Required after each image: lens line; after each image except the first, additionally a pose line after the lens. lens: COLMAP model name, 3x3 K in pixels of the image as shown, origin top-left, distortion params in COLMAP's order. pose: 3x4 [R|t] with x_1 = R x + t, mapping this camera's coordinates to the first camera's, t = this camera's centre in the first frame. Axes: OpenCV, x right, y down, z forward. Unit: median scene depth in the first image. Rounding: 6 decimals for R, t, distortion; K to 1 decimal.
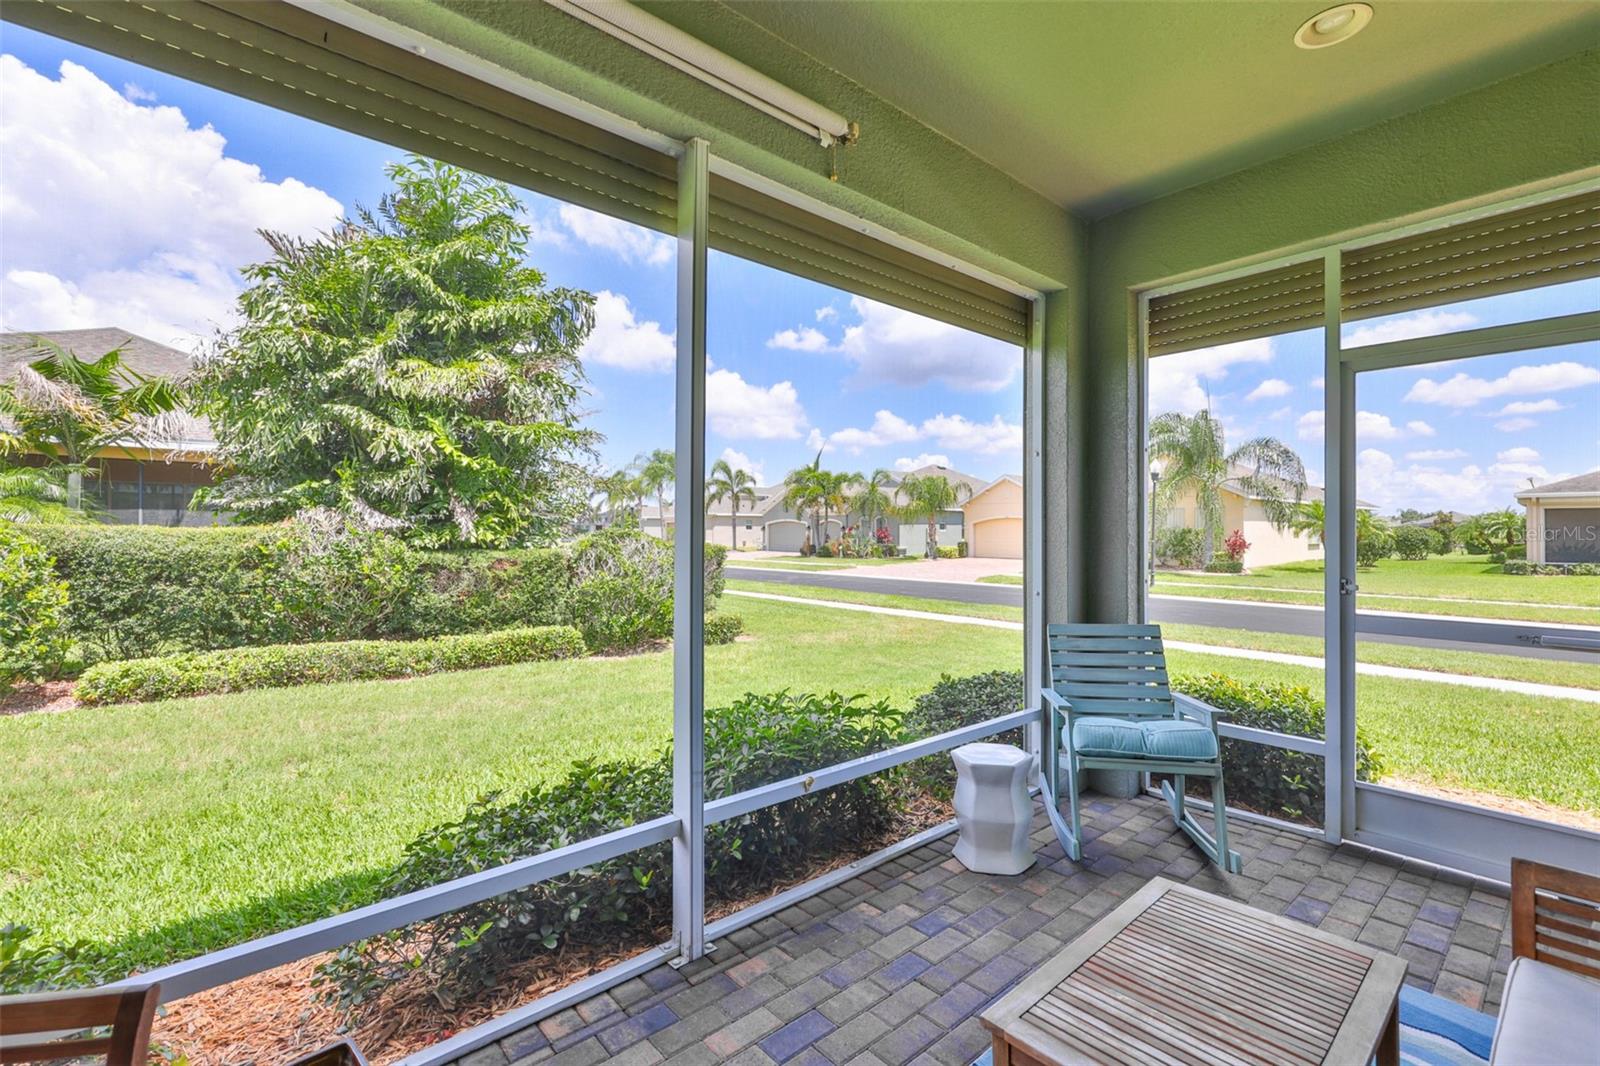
lens RADIAL K [[680.2, 0, 804.8], [0, 680.2, 524.8], [0, 0, 1]] dist [-0.004787, 0.001593]
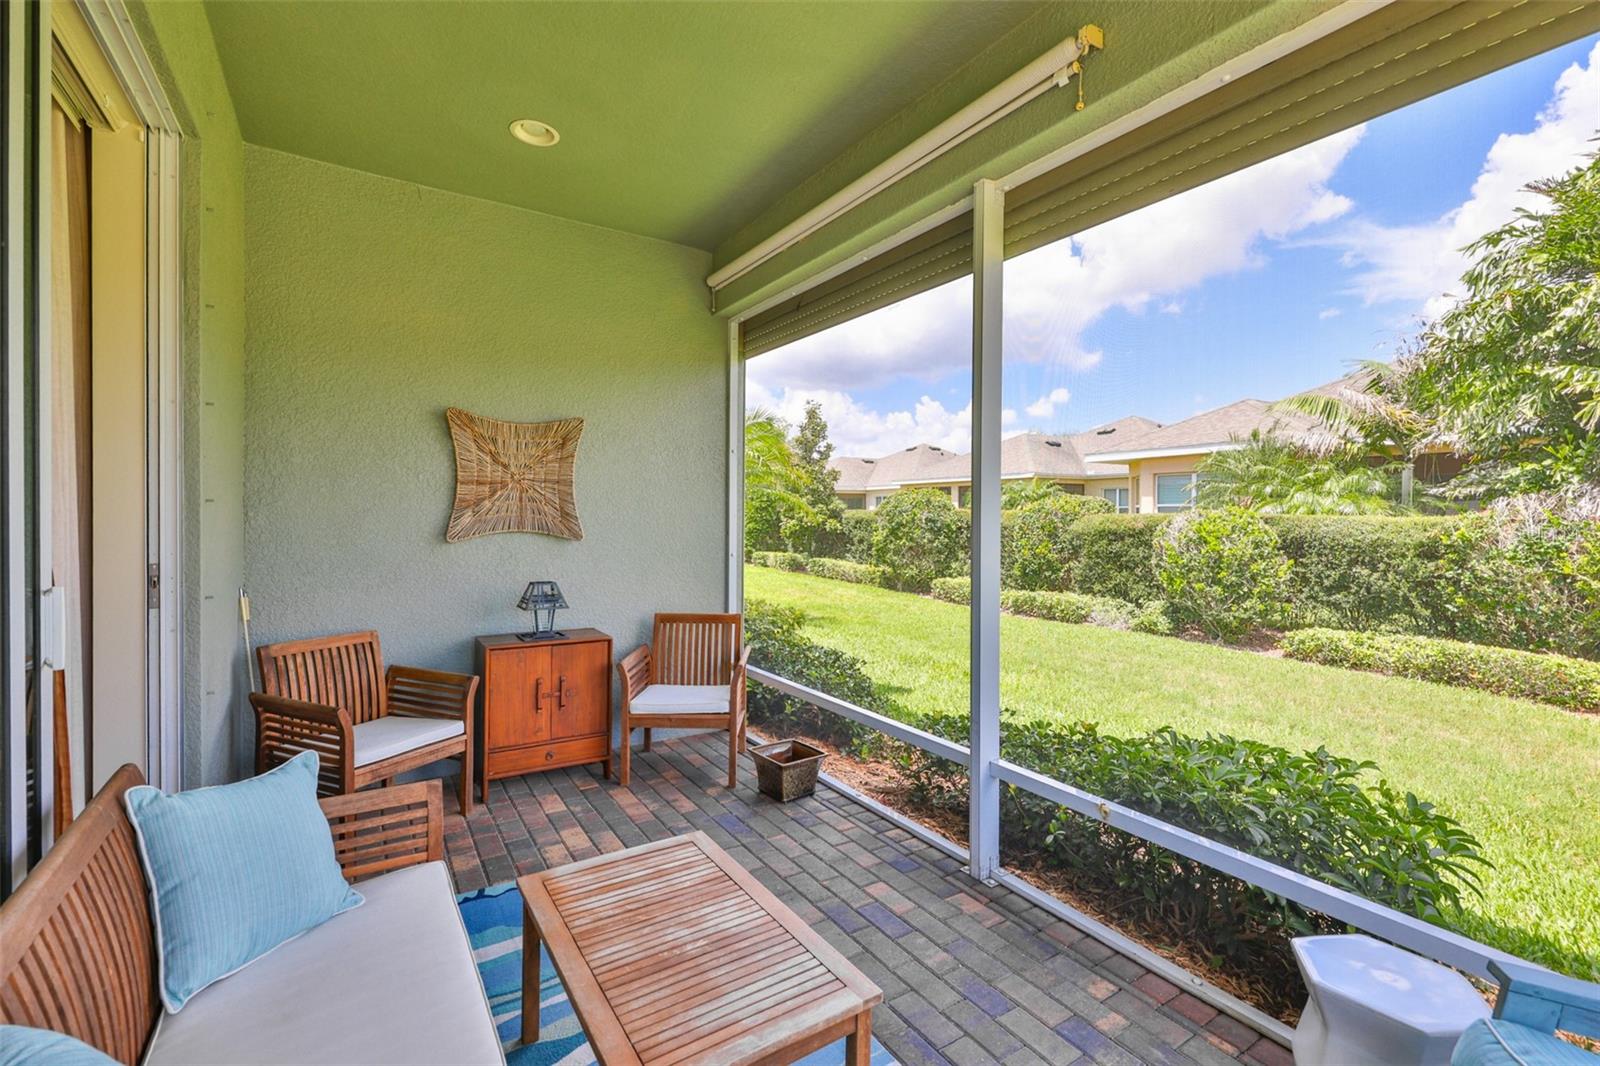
lens RADIAL K [[680.2, 0, 807.4], [0, 680.2, 519.2], [0, 0, 1]] dist [-0.004787, 0.001593]
pose [[-0.113472, 0.000945, -0.993541, 0.310761], [0.004934, 0.999988, 0.000387, 0.003058], [0.993529, -0.004858, -0.113475, 0.250047]]
